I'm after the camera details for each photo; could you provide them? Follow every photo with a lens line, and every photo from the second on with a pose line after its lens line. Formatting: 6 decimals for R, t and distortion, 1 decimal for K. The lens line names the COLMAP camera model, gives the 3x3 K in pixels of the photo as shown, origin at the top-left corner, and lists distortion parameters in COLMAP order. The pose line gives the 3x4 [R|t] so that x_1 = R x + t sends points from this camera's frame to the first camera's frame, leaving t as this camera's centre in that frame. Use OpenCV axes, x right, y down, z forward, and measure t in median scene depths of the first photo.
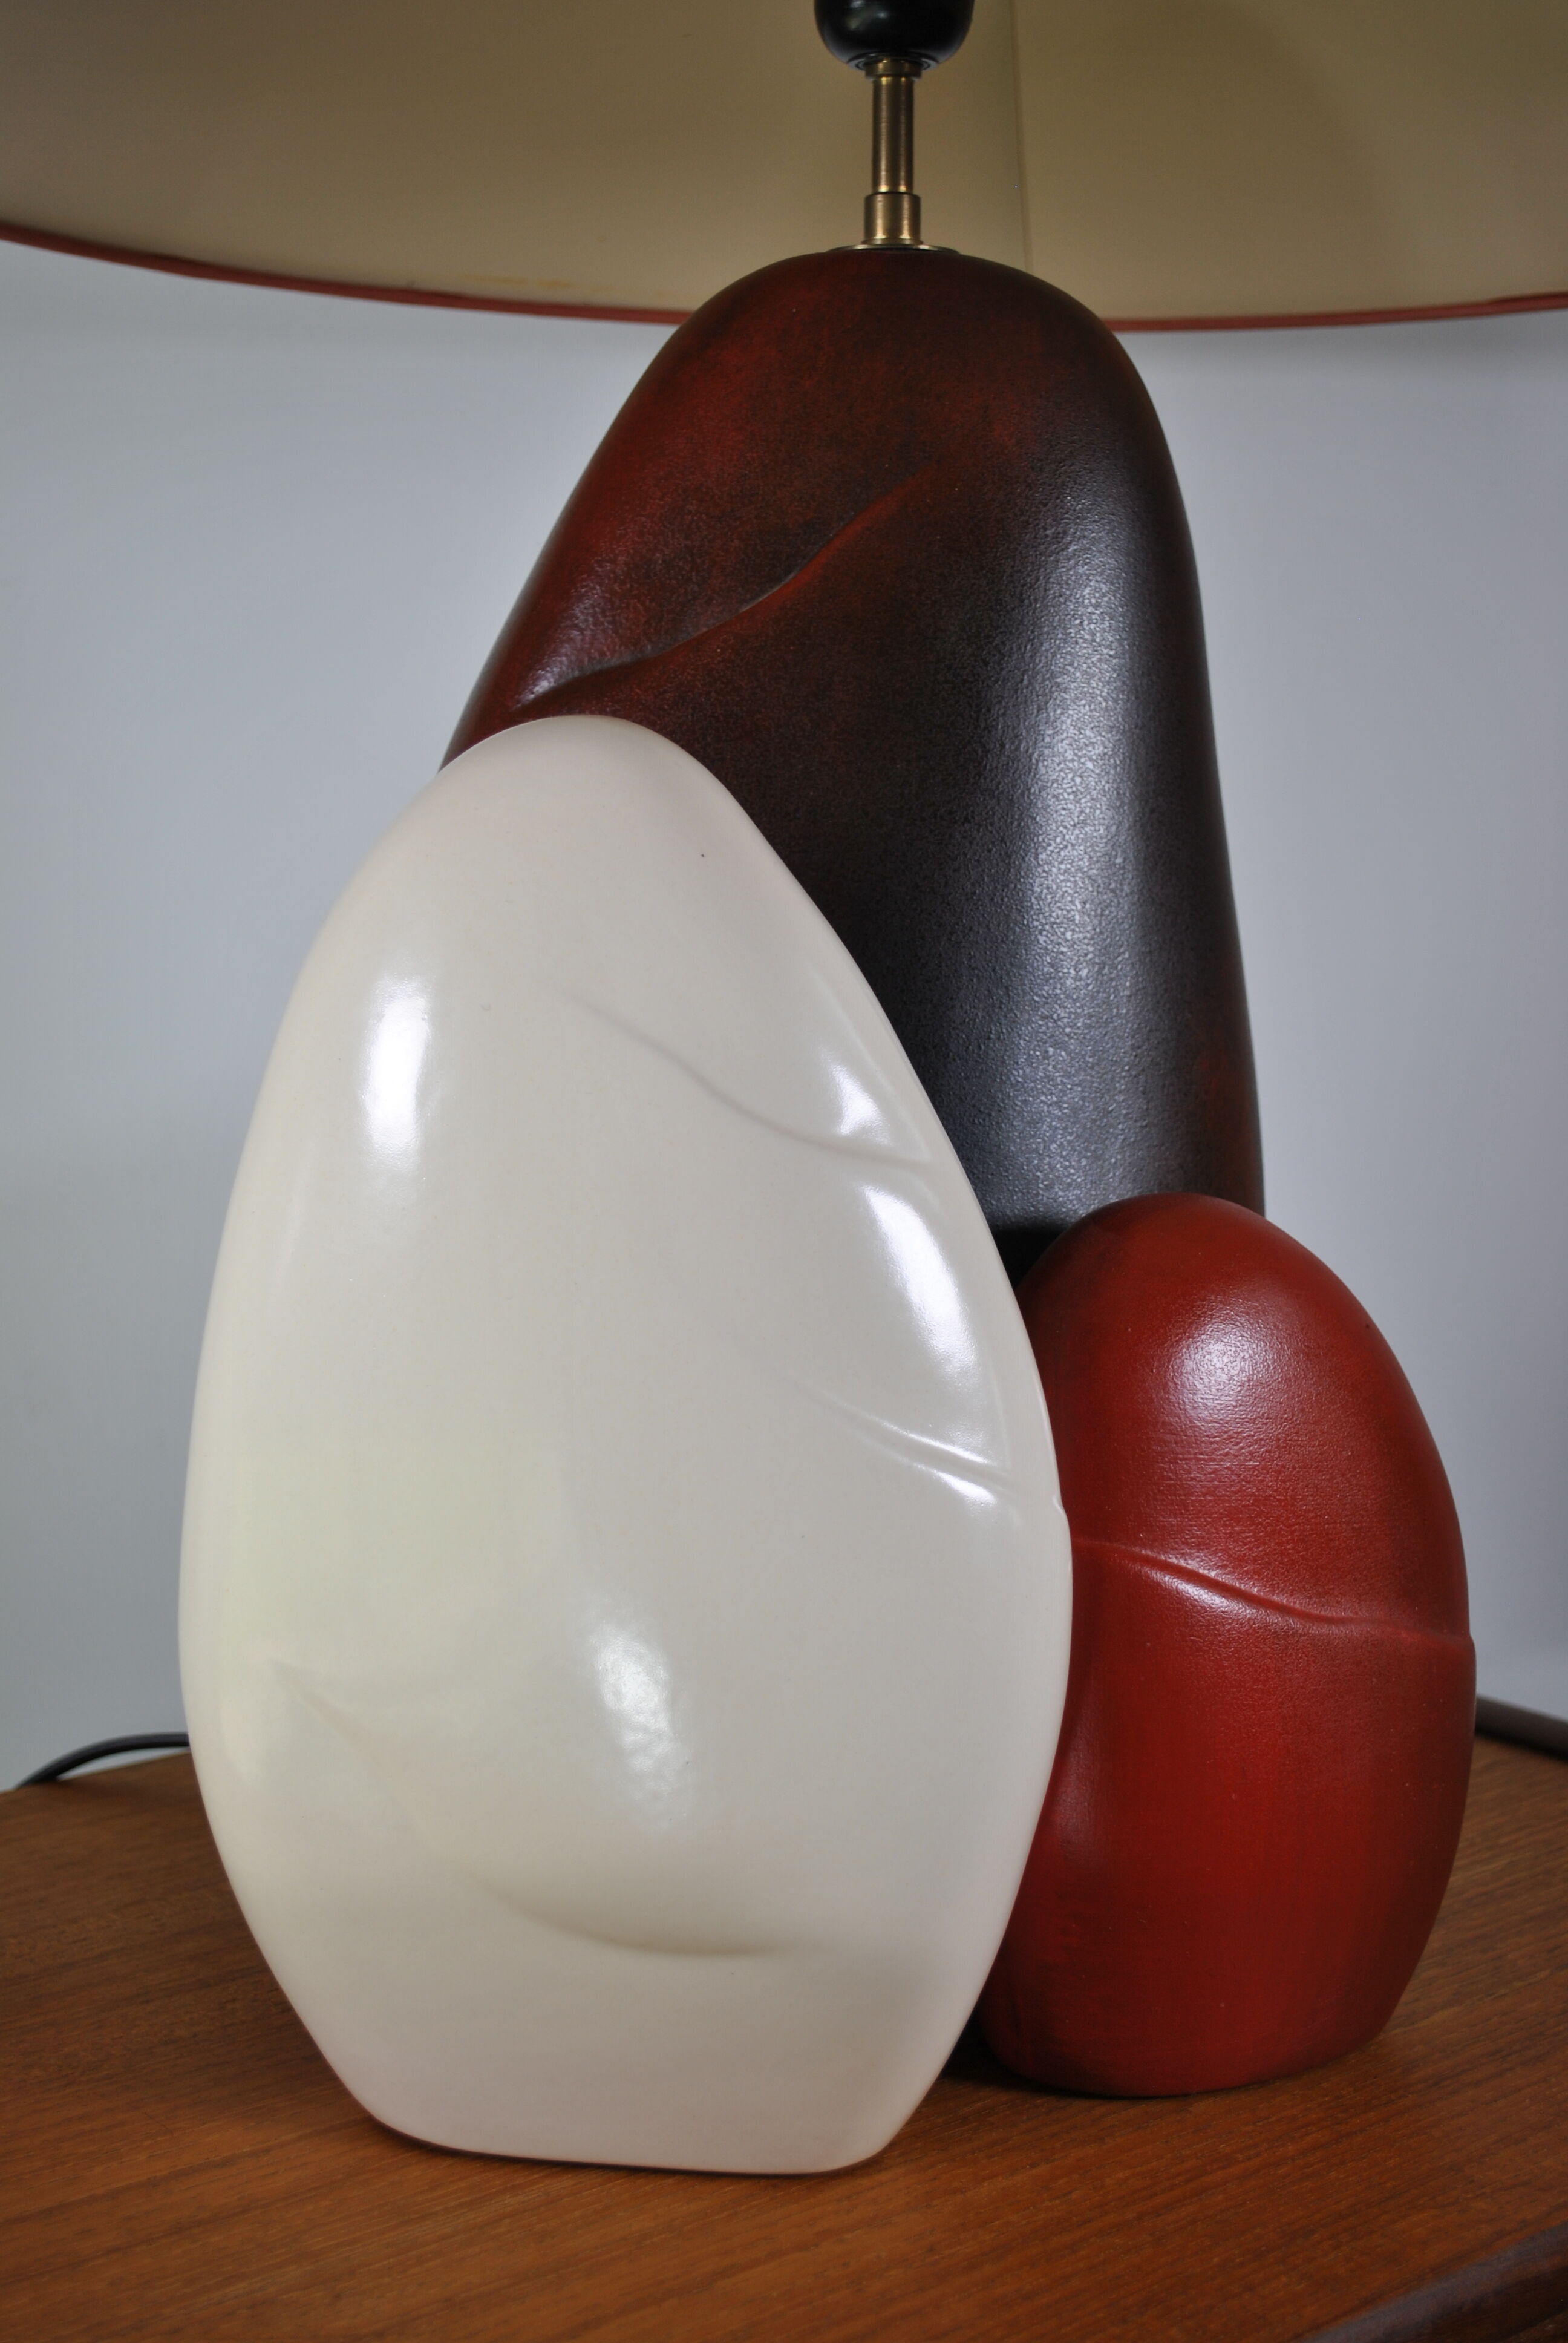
lens RADIAL K [[3327.3, 0, 784.0], [0, 3327.3, 1171.5], [0, 0, 1]] dist [-0.003315, 0.031270]
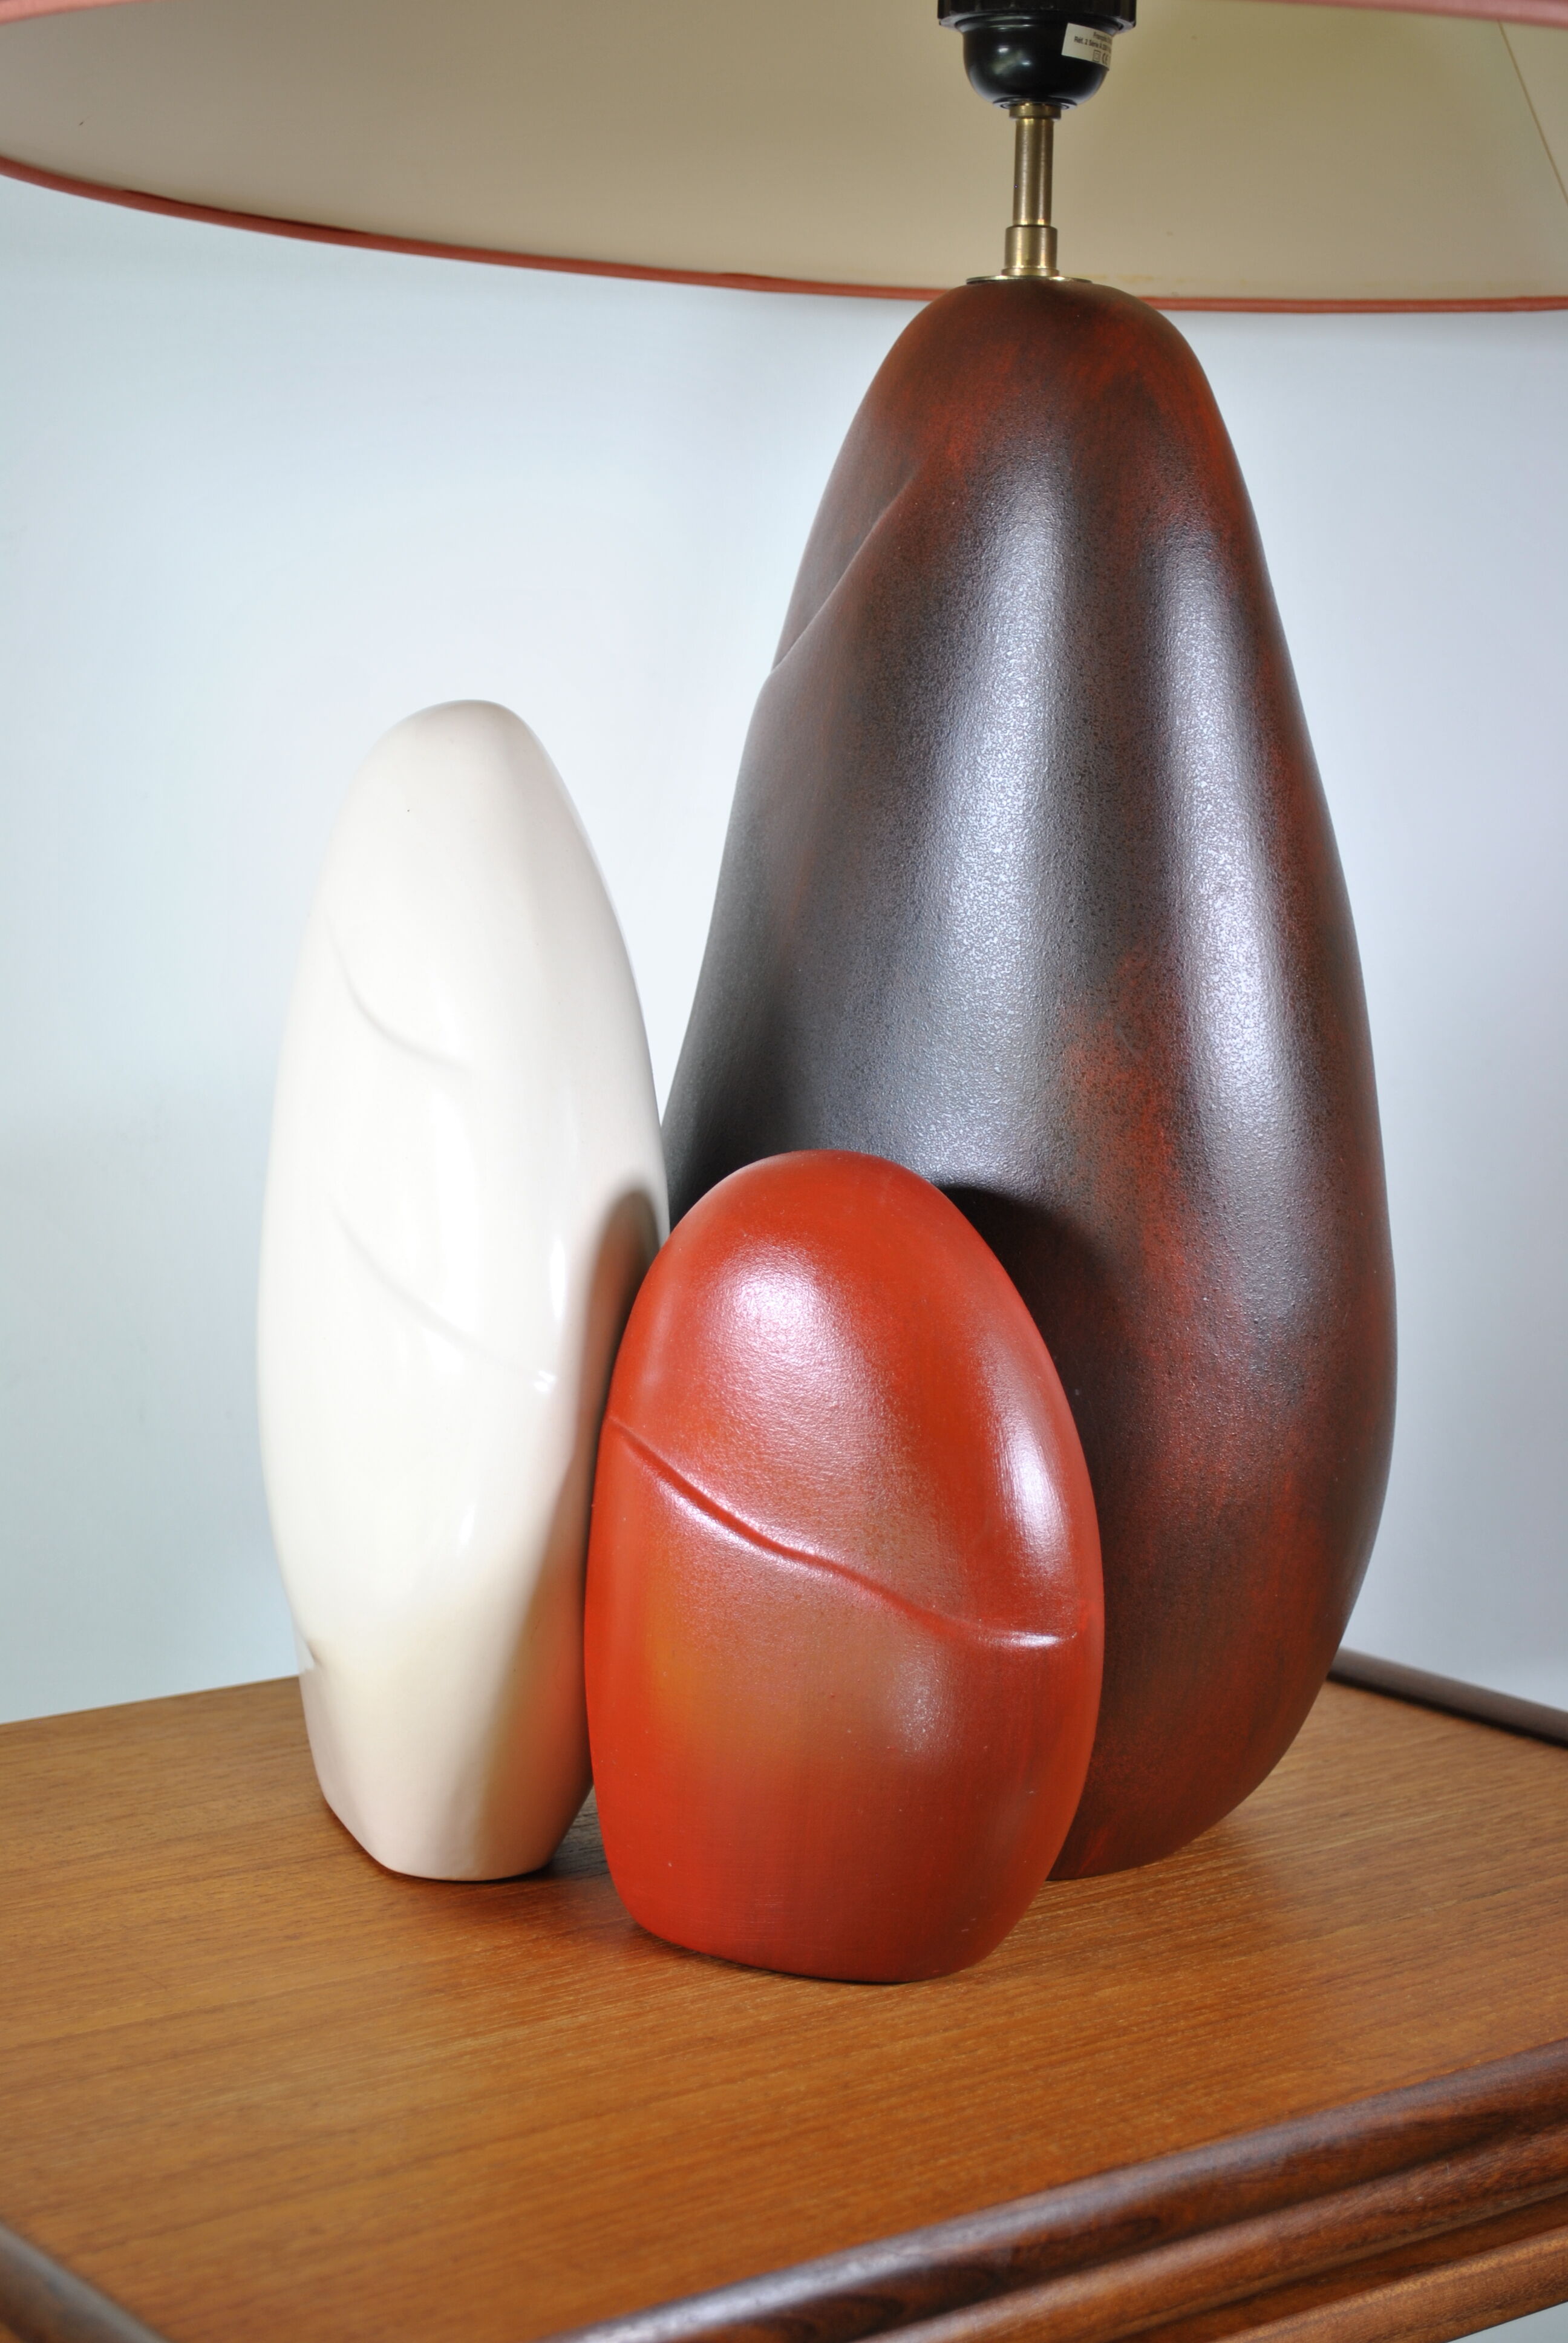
lens RADIAL K [[4148.1, 0, 784.0], [0, 4148.1, 1171.5], [0, 0, 1]] dist [0.048052, 0.053656]
pose [[0.999582, 0.021147, -0.019731, 0.044018], [-0.021313, 0.999739, -0.008224, 0.027891], [0.019551, 0.008641, 0.999772, -0.394520]]
